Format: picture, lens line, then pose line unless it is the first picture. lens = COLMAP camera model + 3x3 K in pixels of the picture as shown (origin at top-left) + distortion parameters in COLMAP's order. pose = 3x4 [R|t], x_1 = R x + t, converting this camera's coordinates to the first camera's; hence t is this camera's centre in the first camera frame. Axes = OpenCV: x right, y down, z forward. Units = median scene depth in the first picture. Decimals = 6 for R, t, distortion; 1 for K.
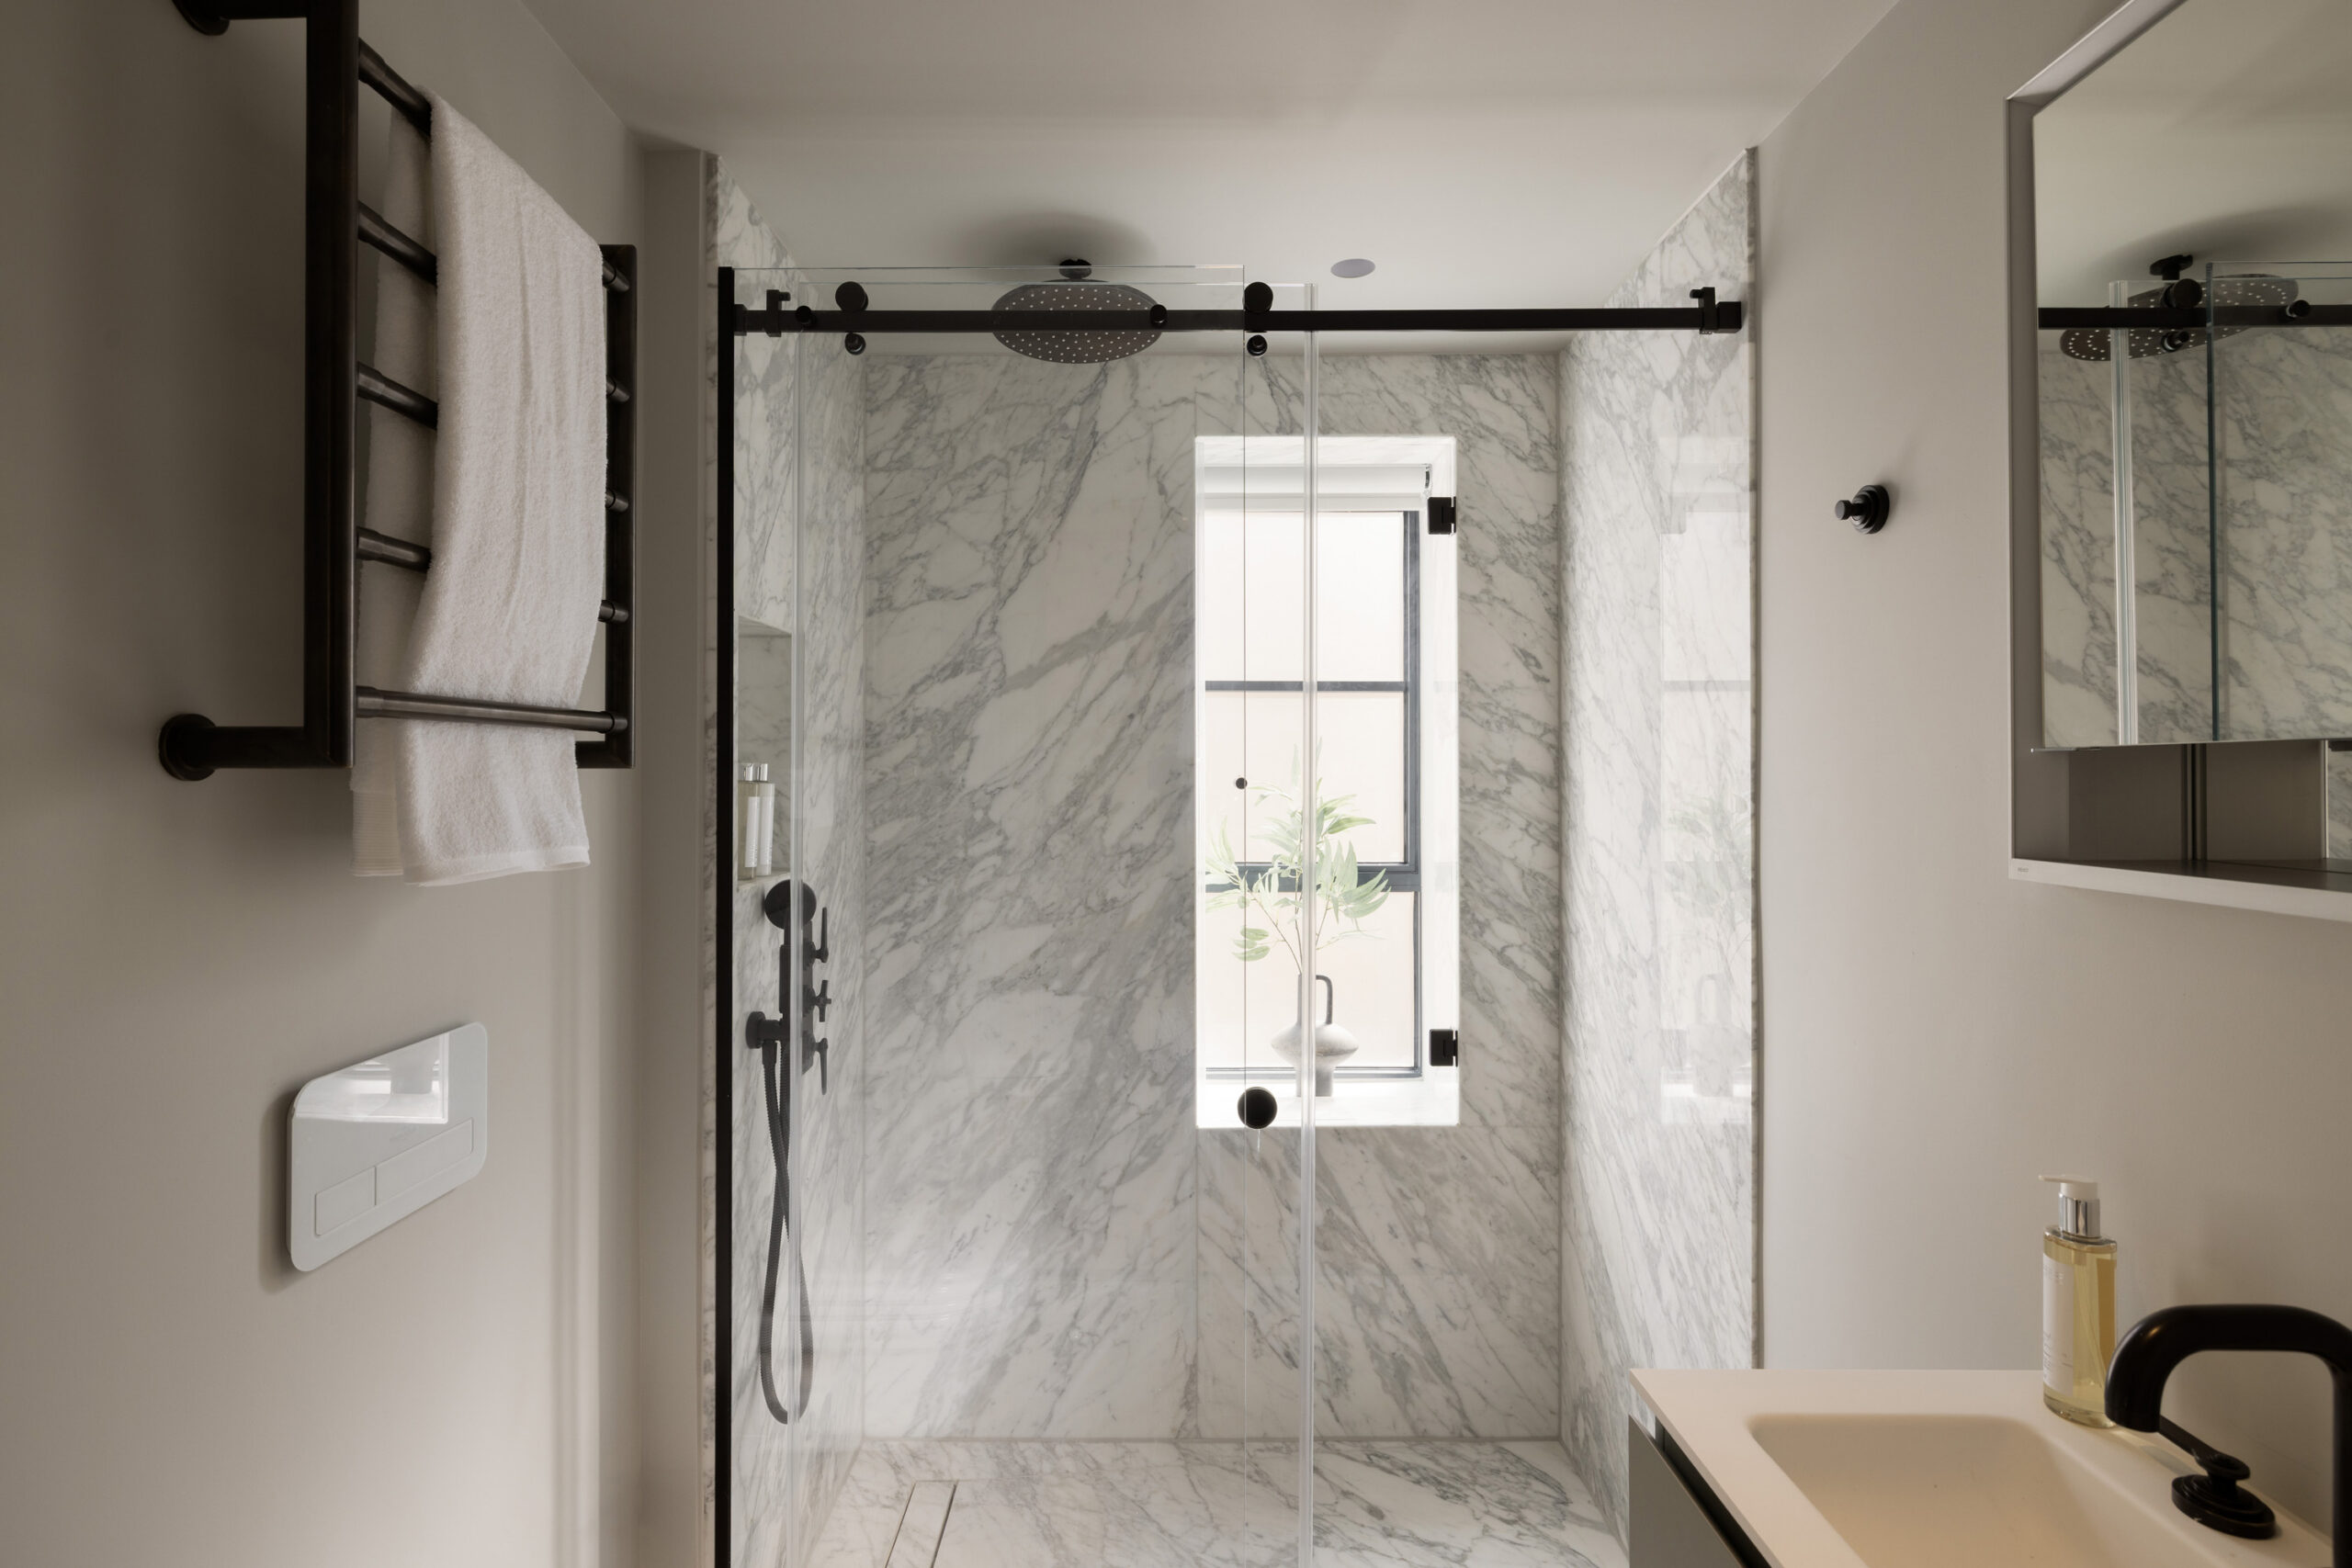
lens RADIAL K [[1139.8, 0, 1172.2], [0, 1139.8, 776.5], [0, 0, 1]] dist [-0.001262, 0.000052]
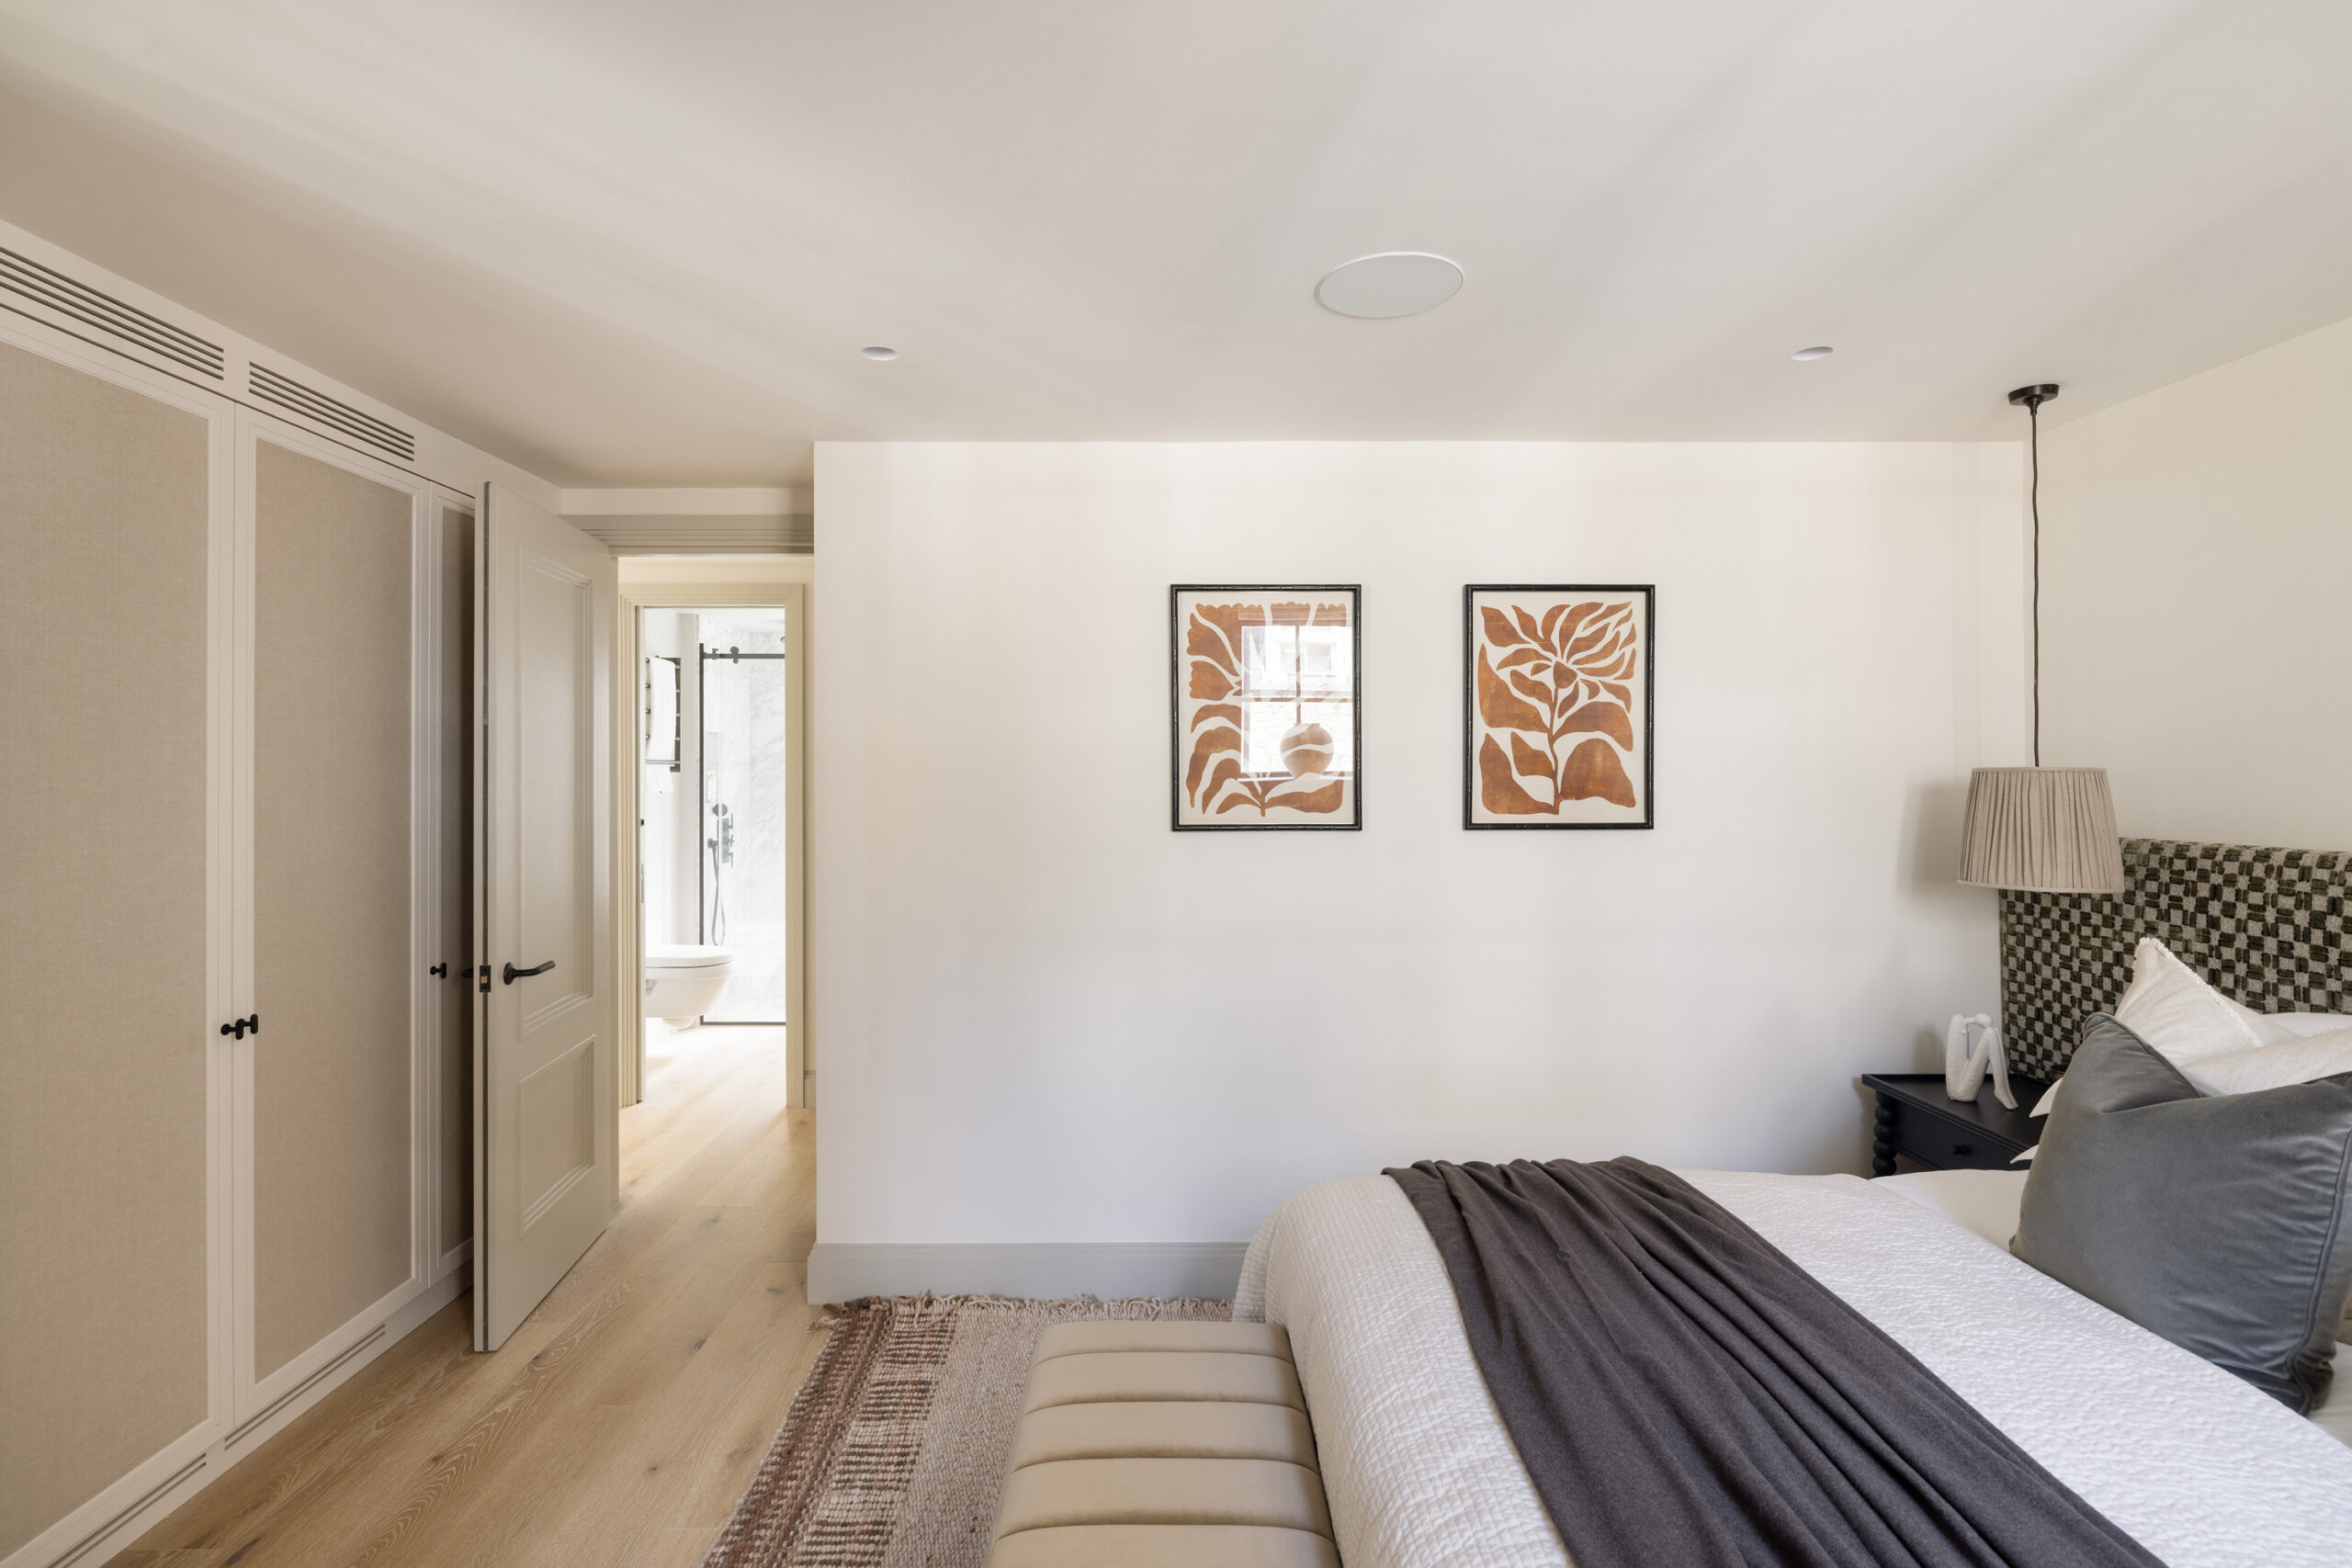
lens RADIAL K [[1139.8, 0, 1177.0], [0, 1139.8, 779.9], [0, 0, 1]] dist [-0.001262, 0.000052]
pose [[0.999929, 0.000656, 0.011934, 1.120747], [-0.000677, 0.999998, 0.001708, 0.011483], [-0.011933, -0.001716, 0.999927, -2.753006]]
